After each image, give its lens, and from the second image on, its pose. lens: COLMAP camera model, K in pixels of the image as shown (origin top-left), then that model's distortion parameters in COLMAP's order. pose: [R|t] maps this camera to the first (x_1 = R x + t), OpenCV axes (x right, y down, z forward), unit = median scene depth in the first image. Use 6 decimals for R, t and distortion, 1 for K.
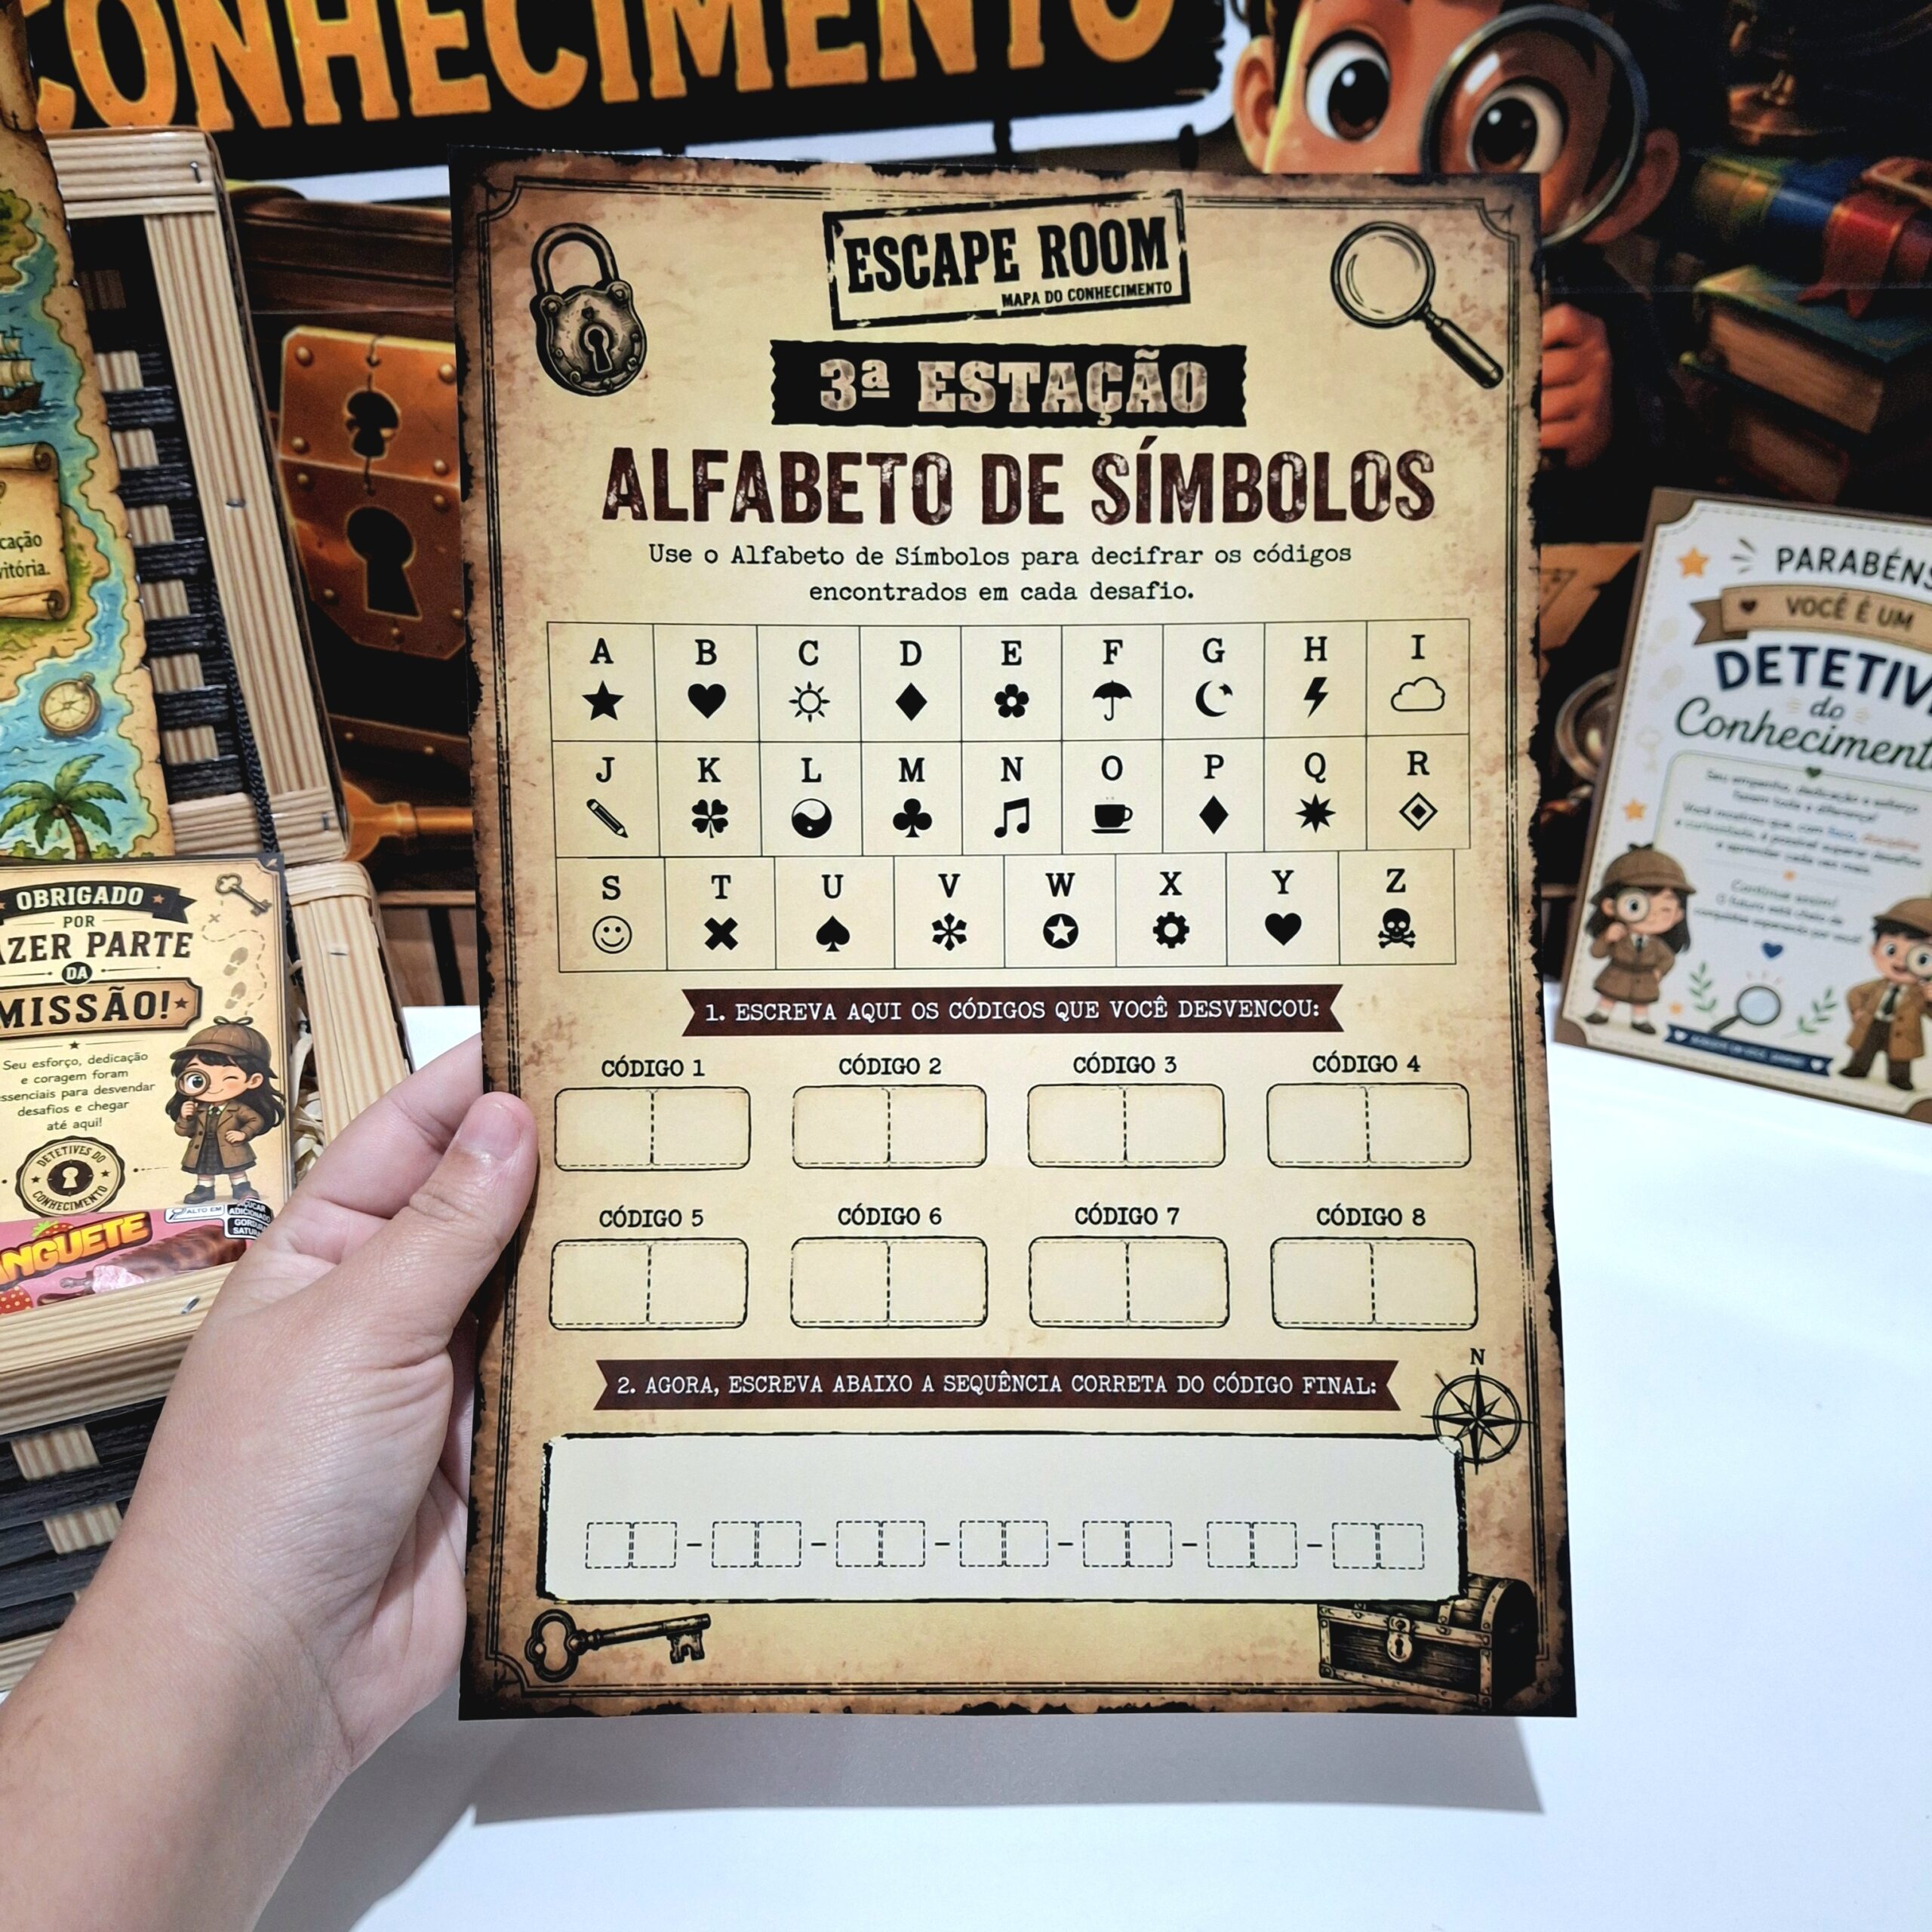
lens RADIAL K [[1824.3, 0, 974.1], [0, 1824.3, 911.8], [0, 0, 1]] dist [-0.006586, -0.016324]
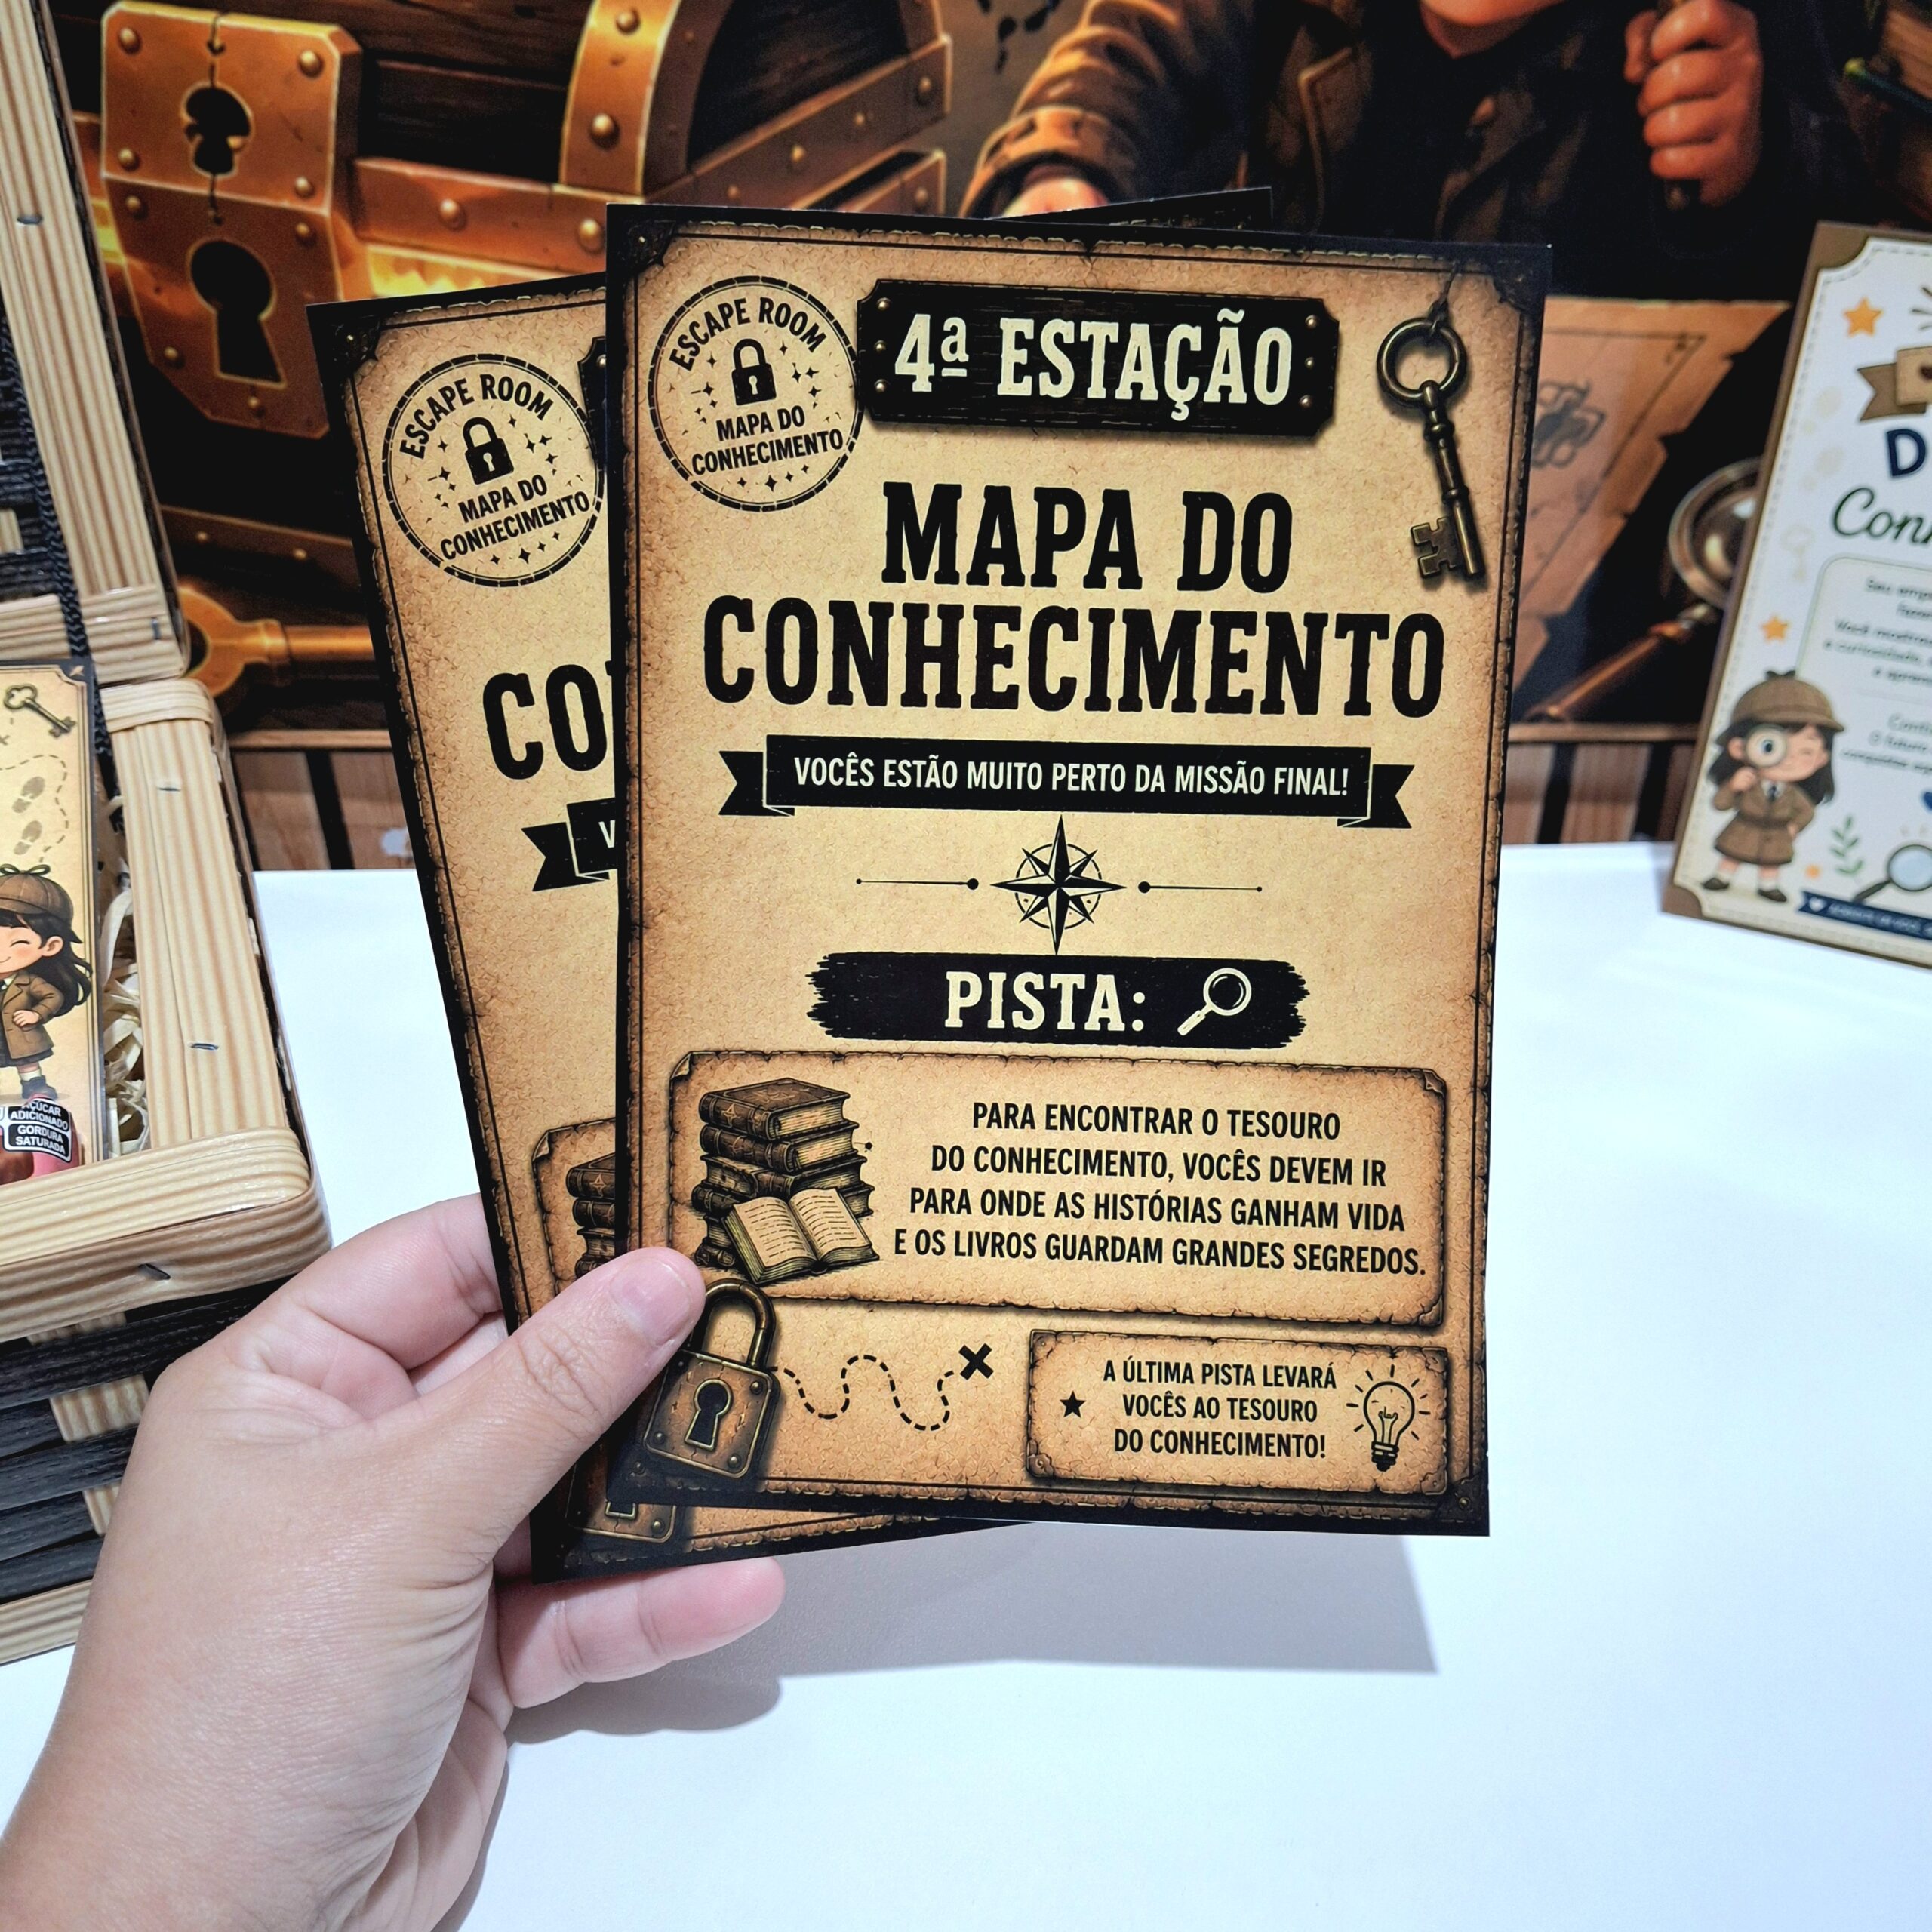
lens RADIAL K [[1854.7, 0, 959.7], [0, 1854.7, 964.0], [0, 0, 1]] dist [-0.033719, -0.013942]
pose [[0.999686, 0.001160, 0.025050, -0.025059], [-0.003153, 0.996818, 0.079645, 0.030492], [-0.024878, -0.079699, 0.996509, 0.177106]]
